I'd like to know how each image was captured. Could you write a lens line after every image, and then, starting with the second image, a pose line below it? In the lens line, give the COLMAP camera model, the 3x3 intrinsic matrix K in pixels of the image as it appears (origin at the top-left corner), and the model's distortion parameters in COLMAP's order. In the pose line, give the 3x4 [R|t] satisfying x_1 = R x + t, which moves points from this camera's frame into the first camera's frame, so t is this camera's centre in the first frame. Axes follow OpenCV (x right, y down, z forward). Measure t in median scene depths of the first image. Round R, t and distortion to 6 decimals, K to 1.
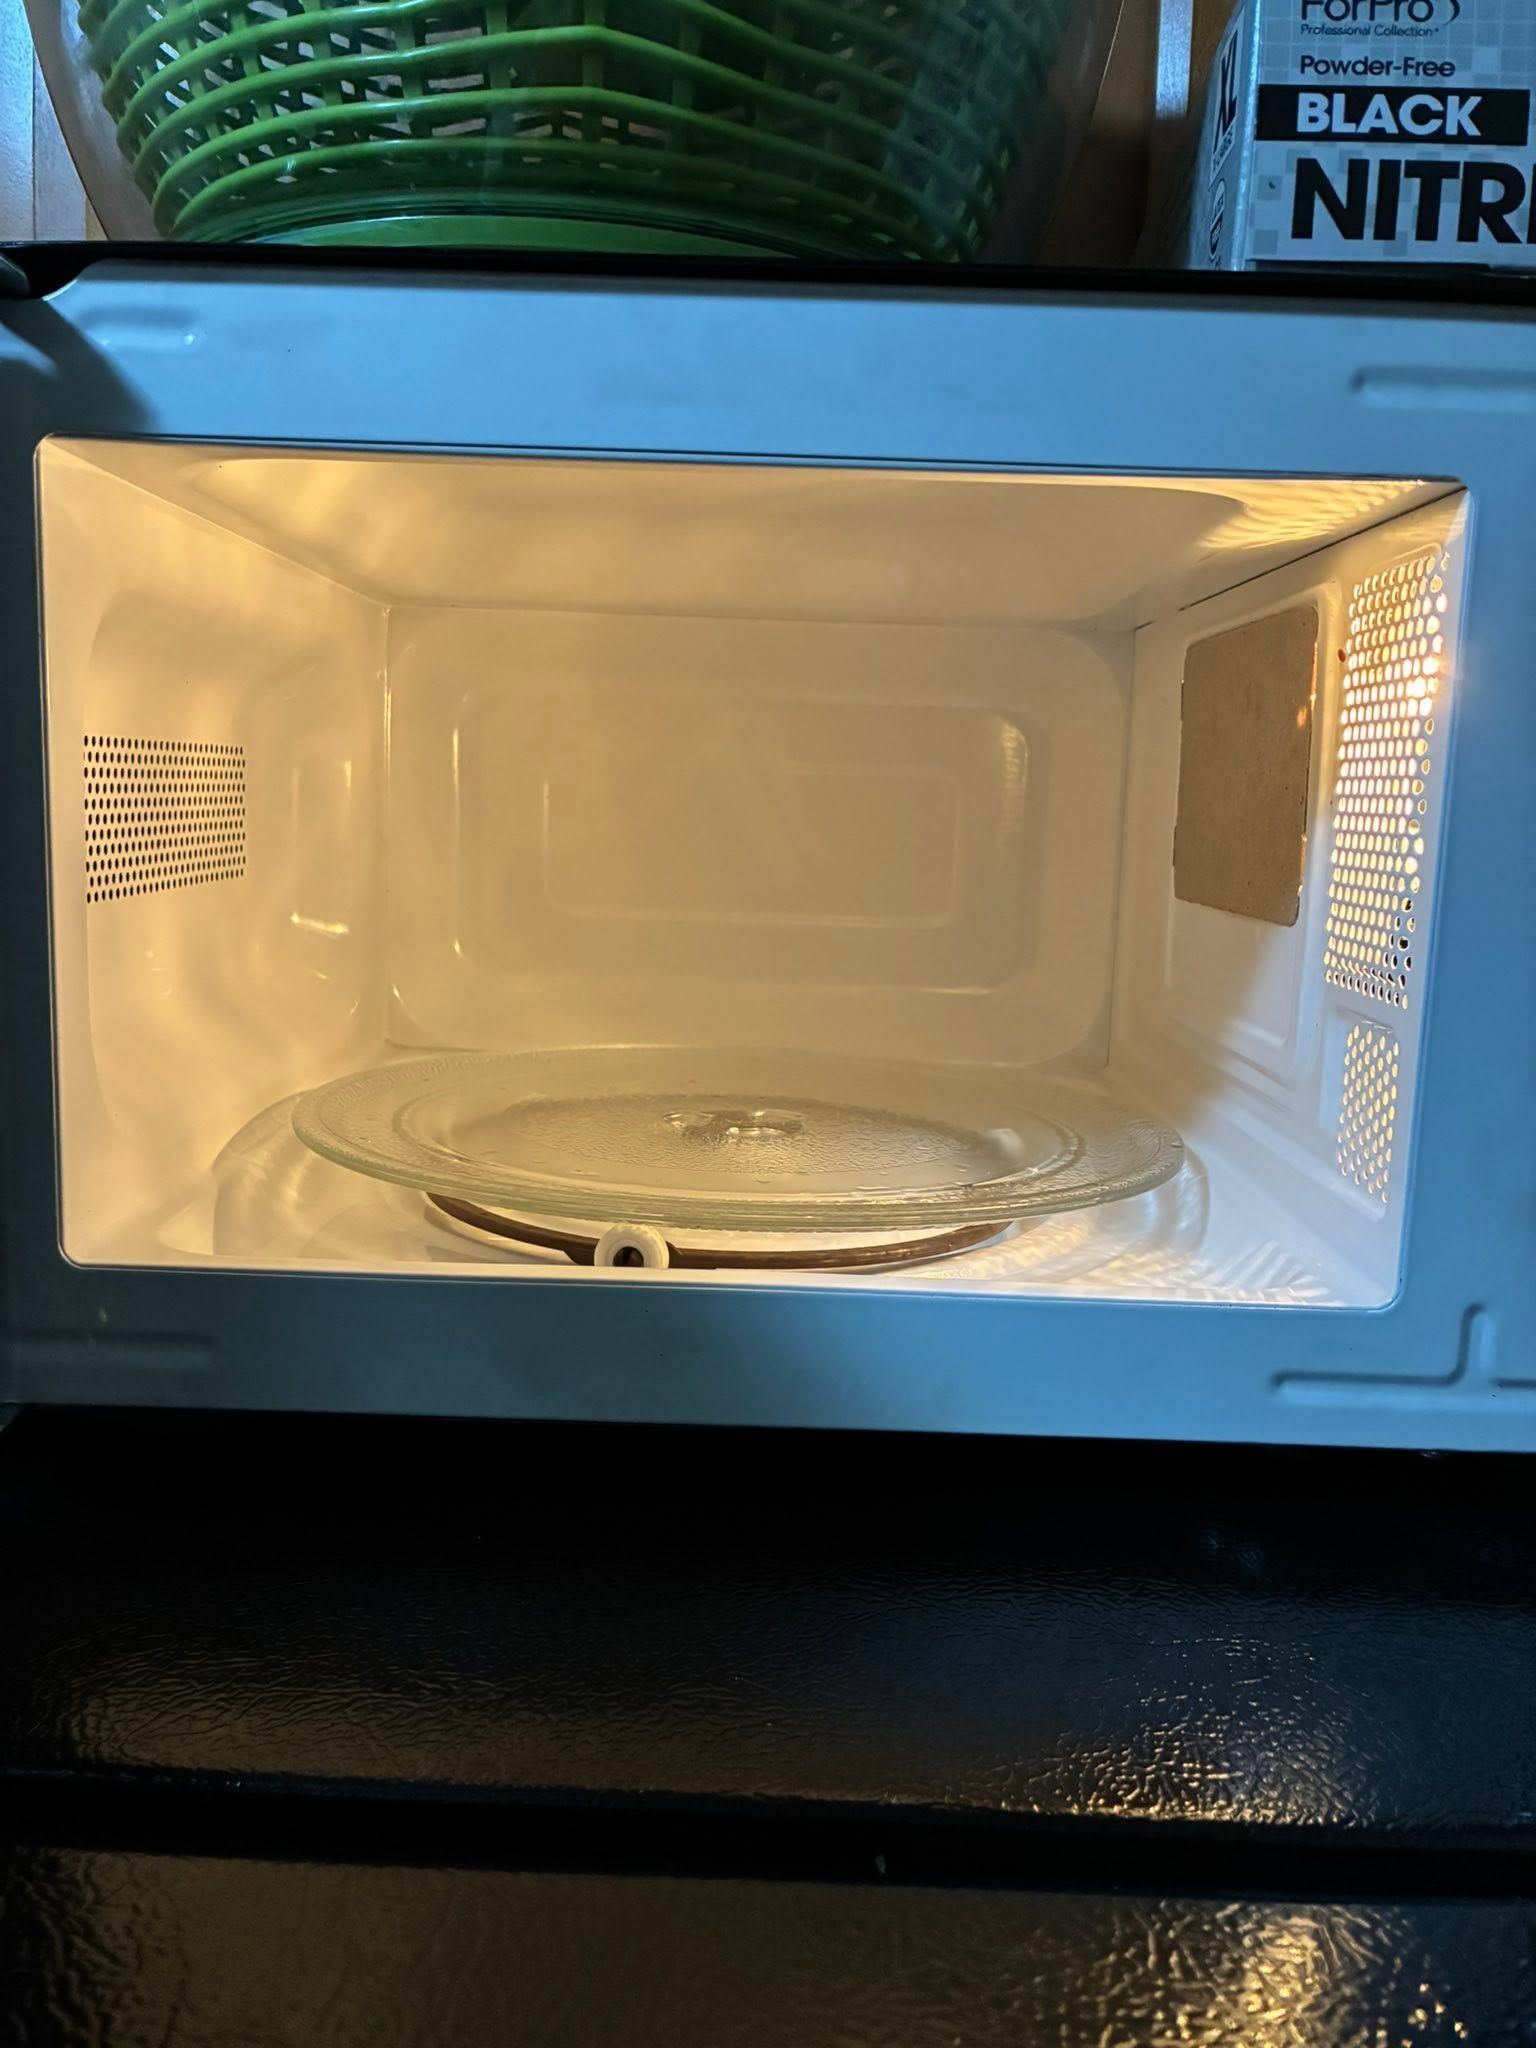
lens RADIAL K [[1578.5, 0, 785.8], [0, 1578.5, 1011.3], [0, 0, 1]] dist [0.054340, -0.090808]
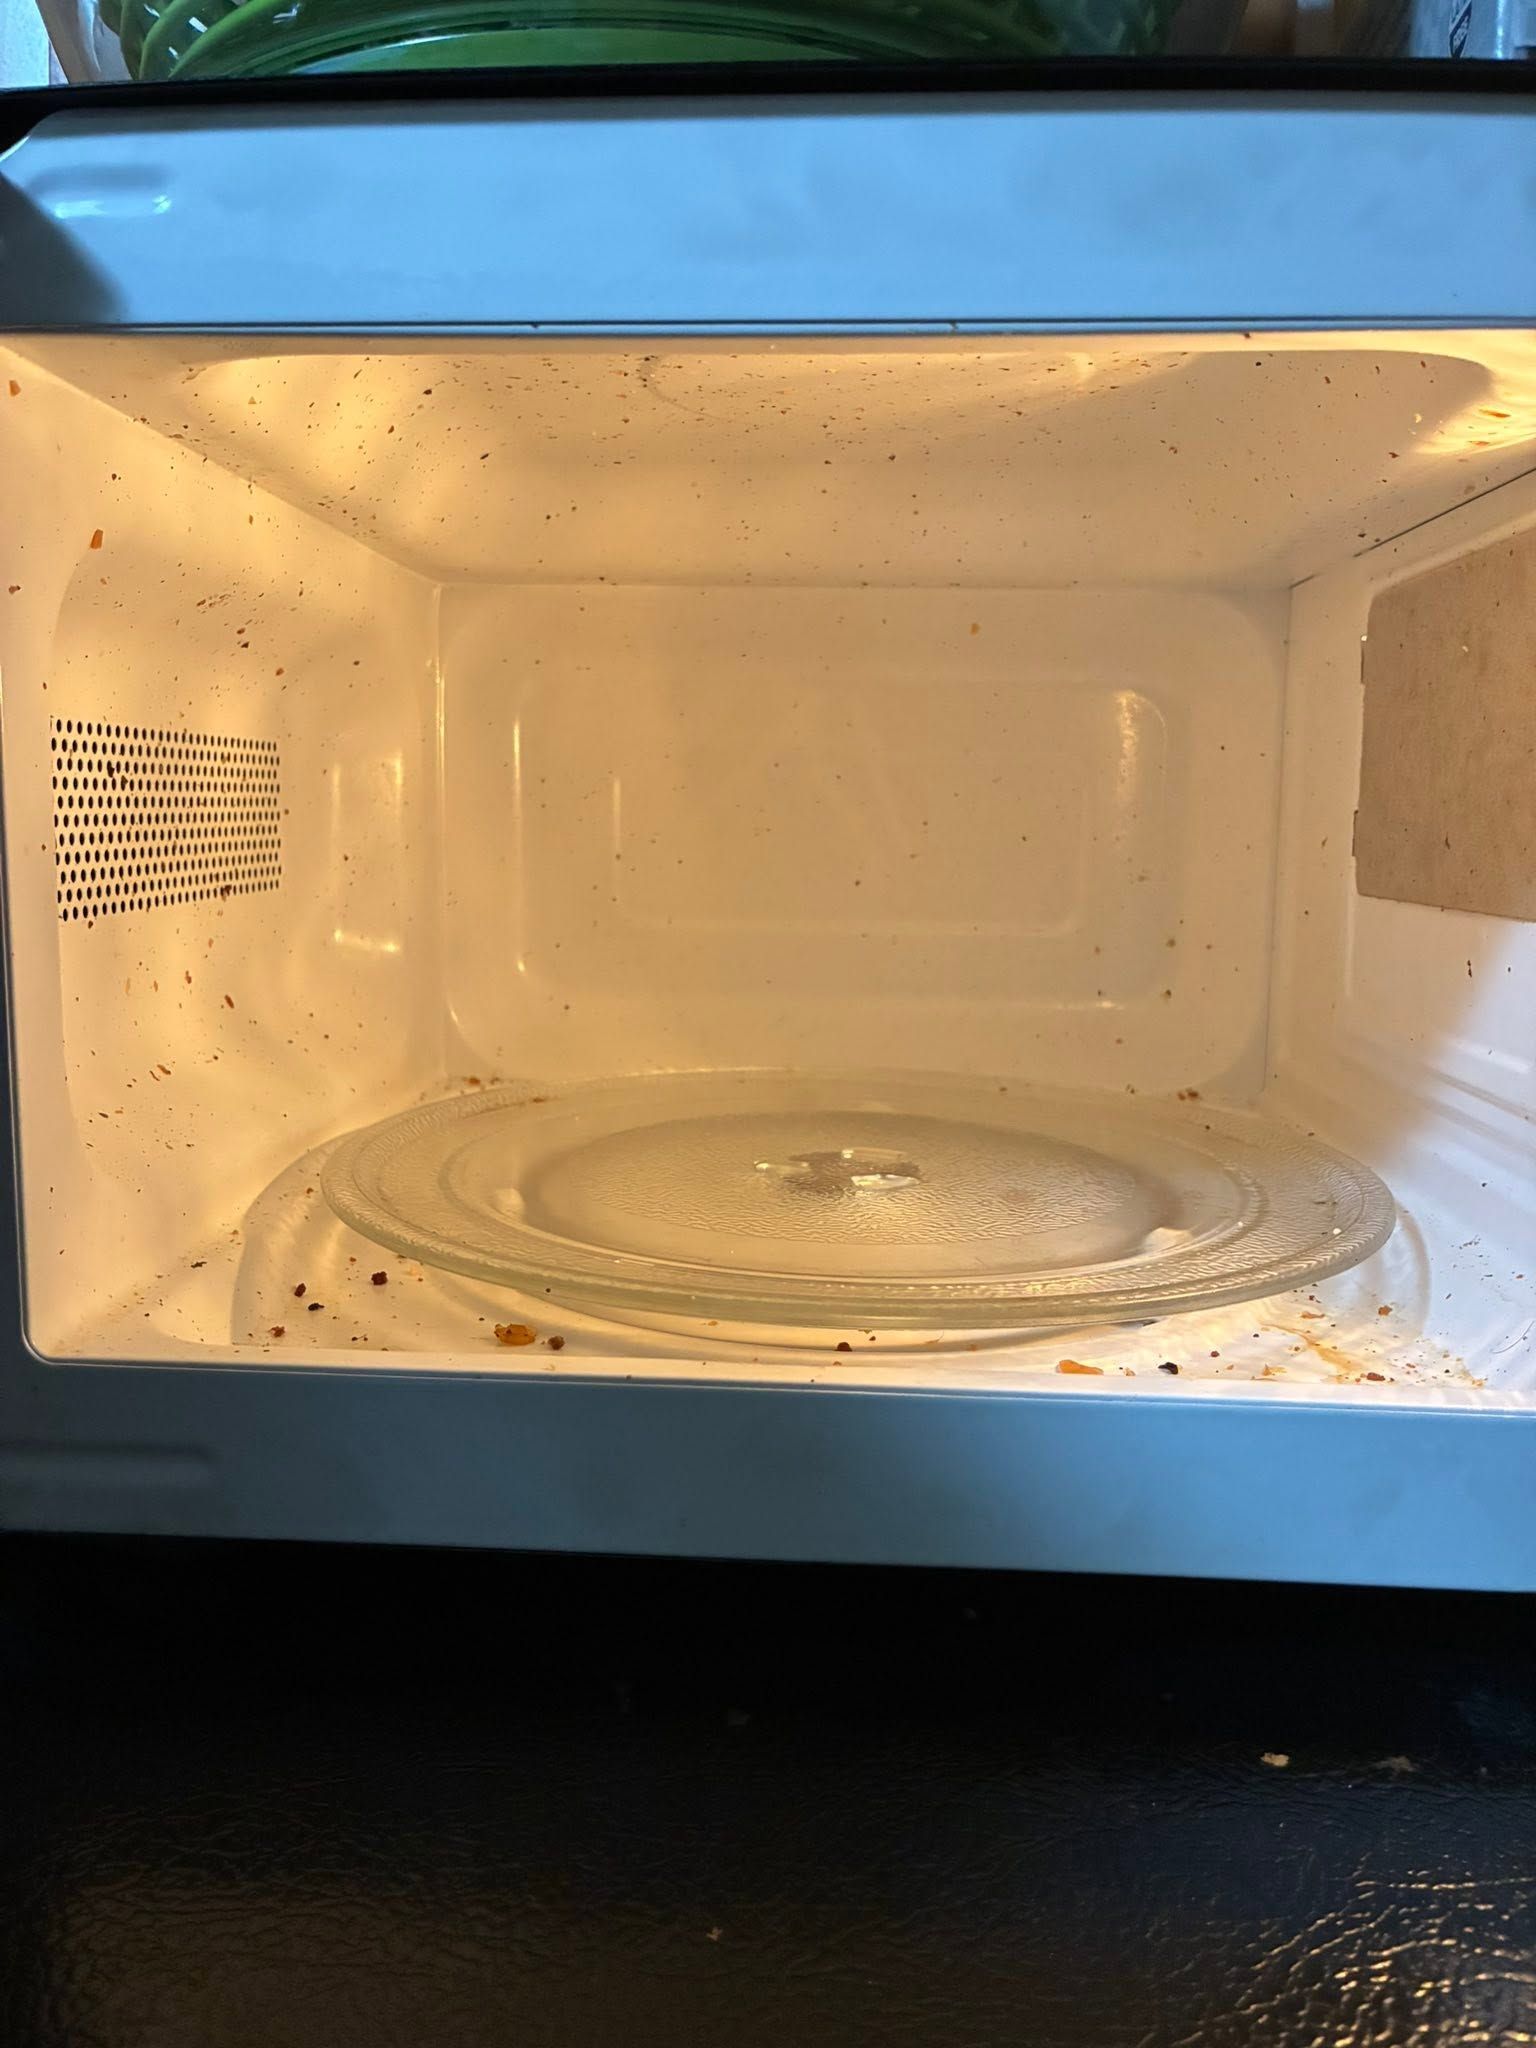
lens RADIAL K [[1578.5, 0, 761.3], [0, 1578.5, 1024.6], [0, 0, 1]] dist [0.054340, -0.090808]
pose [[0.997836, -0.012139, -0.064625, -0.019242], [0.011845, 0.999918, -0.004936, -0.001938], [0.064680, 0.004160, 0.997897, 0.150040]]
